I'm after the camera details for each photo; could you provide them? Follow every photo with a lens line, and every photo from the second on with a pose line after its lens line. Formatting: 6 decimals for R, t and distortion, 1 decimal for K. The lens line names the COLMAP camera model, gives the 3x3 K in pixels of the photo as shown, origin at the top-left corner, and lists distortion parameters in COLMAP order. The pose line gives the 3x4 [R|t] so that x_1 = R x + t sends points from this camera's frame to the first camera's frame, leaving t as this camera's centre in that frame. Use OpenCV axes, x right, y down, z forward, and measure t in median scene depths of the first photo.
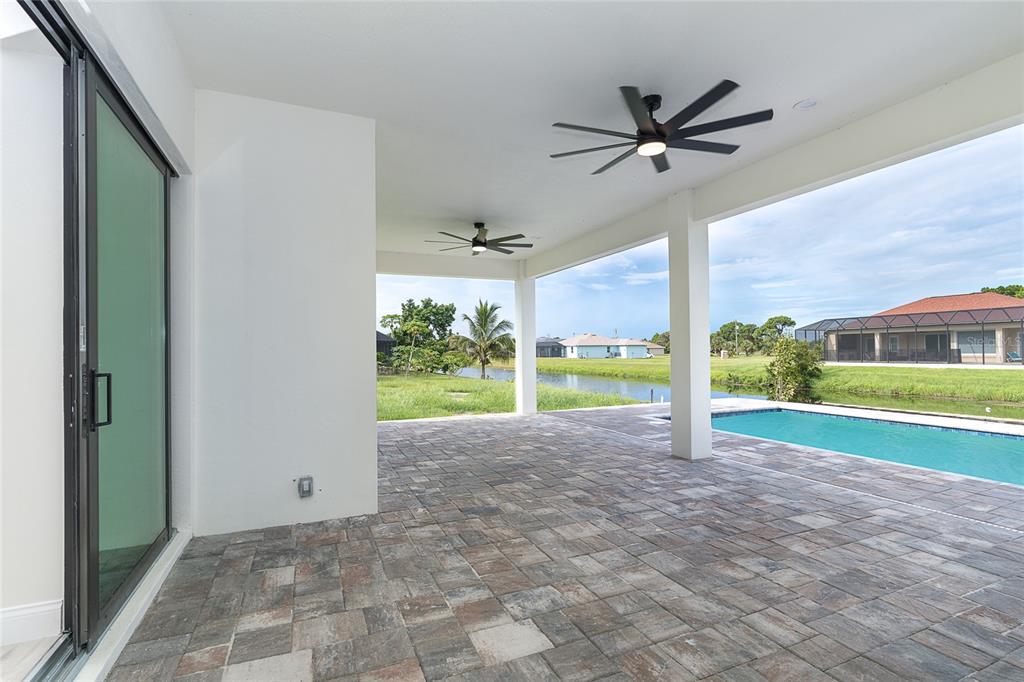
lens RADIAL K [[470.4, 0, 493.5], [0, 470.4, 348.0], [0, 0, 1]] dist [-0.005134, 0.000390]
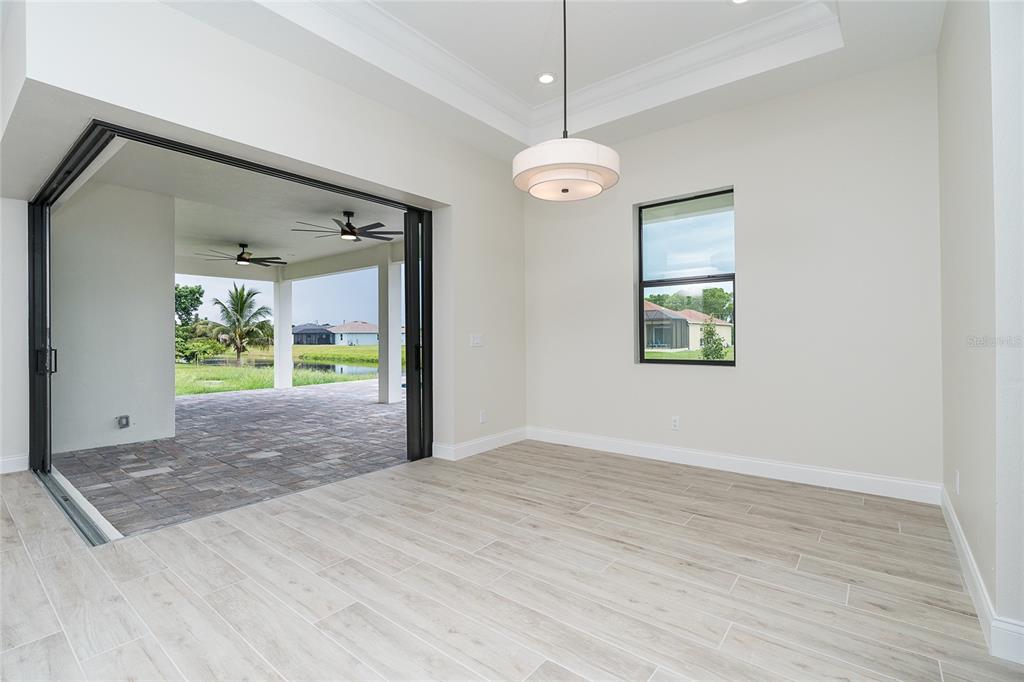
lens RADIAL K [[470.4, 0, 514.7], [0, 470.4, 334.9], [0, 0, 1]] dist [-0.005134, 0.000390]
pose [[0.870851, 0.008295, 0.491478, -0.001959], [-0.007718, 0.999965, -0.003201, -0.000958], [-0.491487, -0.001006, 0.870884, -0.093932]]
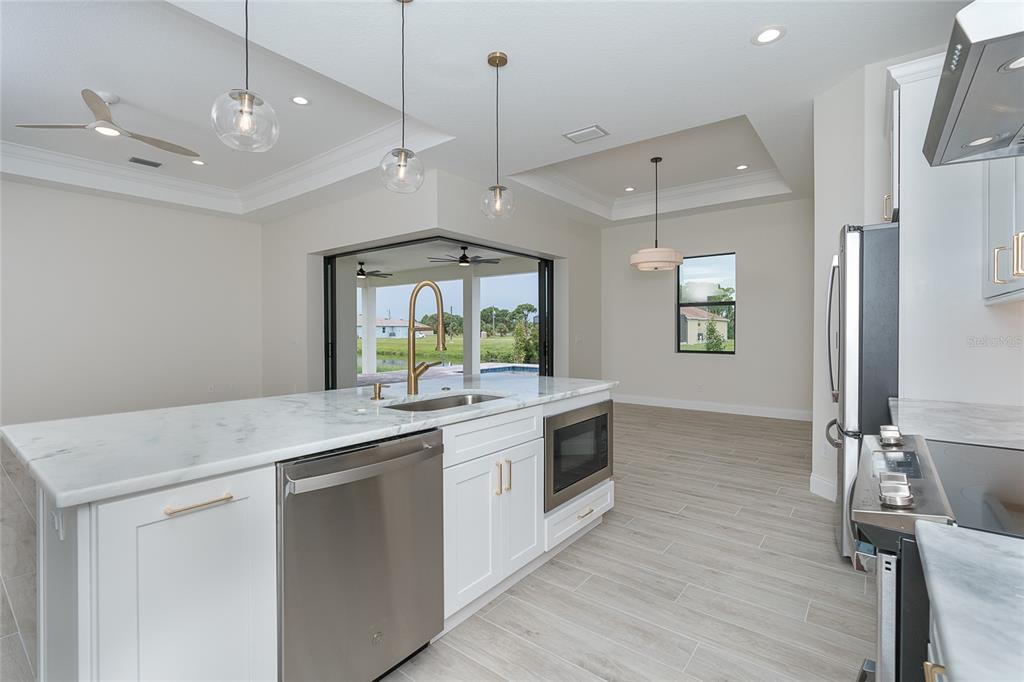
lens RADIAL K [[470.4, 0, 517.8], [0, 470.4, 343.7], [0, 0, 1]] dist [-0.005134, 0.000390]
pose [[0.863479, -0.005287, 0.504358, -0.070873], [-0.011432, 0.999483, 0.030049, -0.003277], [-0.504256, -0.031713, 0.862972, -0.140708]]
